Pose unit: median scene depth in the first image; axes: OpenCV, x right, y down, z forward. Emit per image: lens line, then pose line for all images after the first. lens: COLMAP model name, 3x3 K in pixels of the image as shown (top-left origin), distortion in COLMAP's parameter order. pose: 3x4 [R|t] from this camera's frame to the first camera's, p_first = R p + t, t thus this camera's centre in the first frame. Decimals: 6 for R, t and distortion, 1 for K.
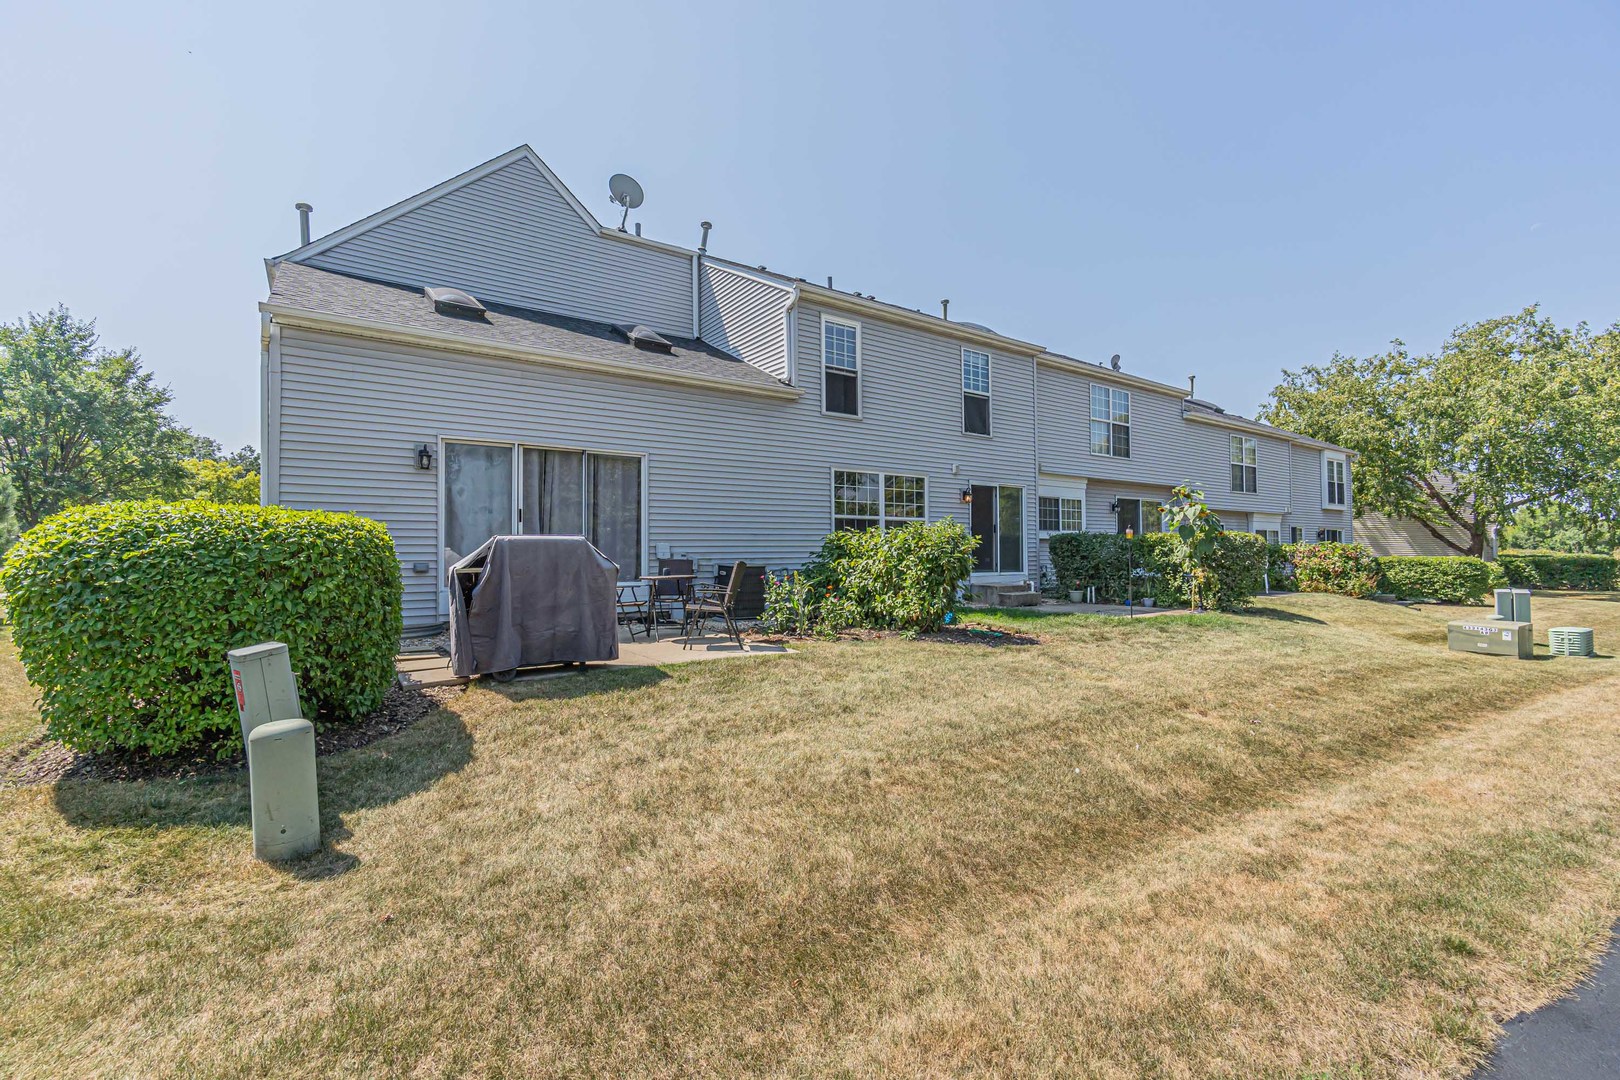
lens RADIAL K [[721.0, 0, 803.3], [0, 721.0, 536.5], [0, 0, 1]] dist [0.005991, 0.000690]
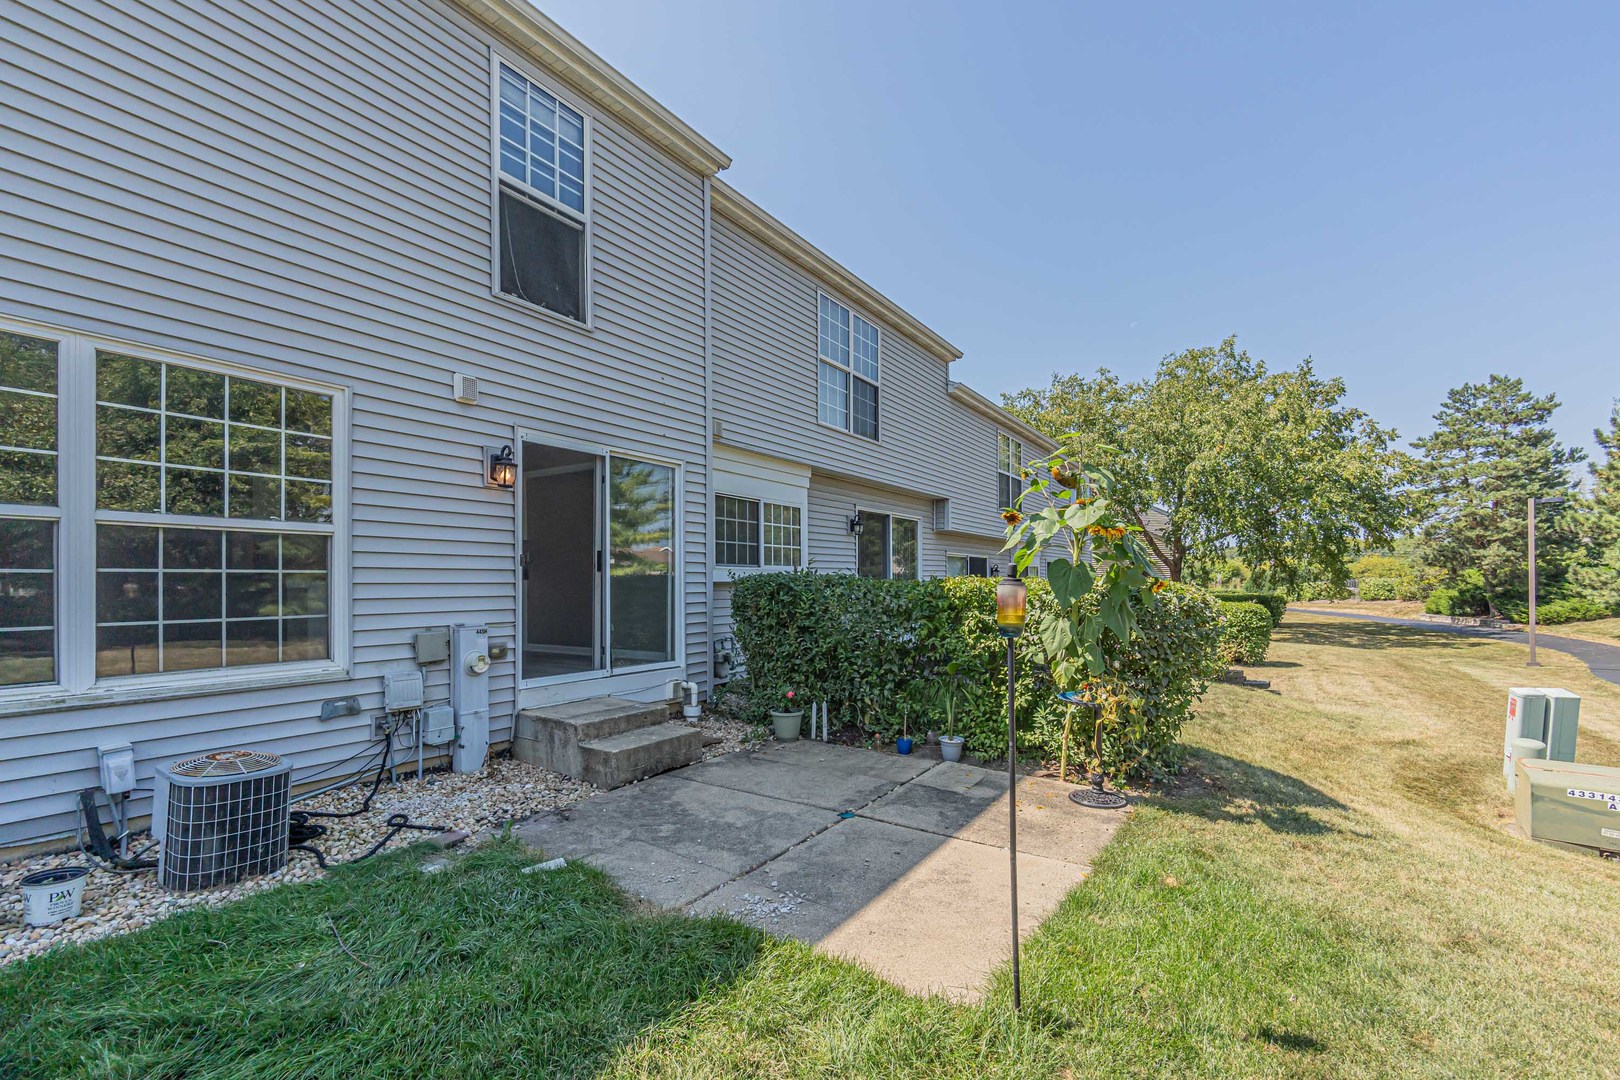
lens RADIAL K [[715.9, 0, 815.3], [0, 715.9, 556.9], [0, 0, 1]] dist [0.003704, 0.000475]
pose [[0.924960, 0.014769, 0.379777, 0.209044], [-0.010761, 0.999862, -0.012674, -0.008710], [-0.379911, 0.007637, 0.924991, 0.543036]]
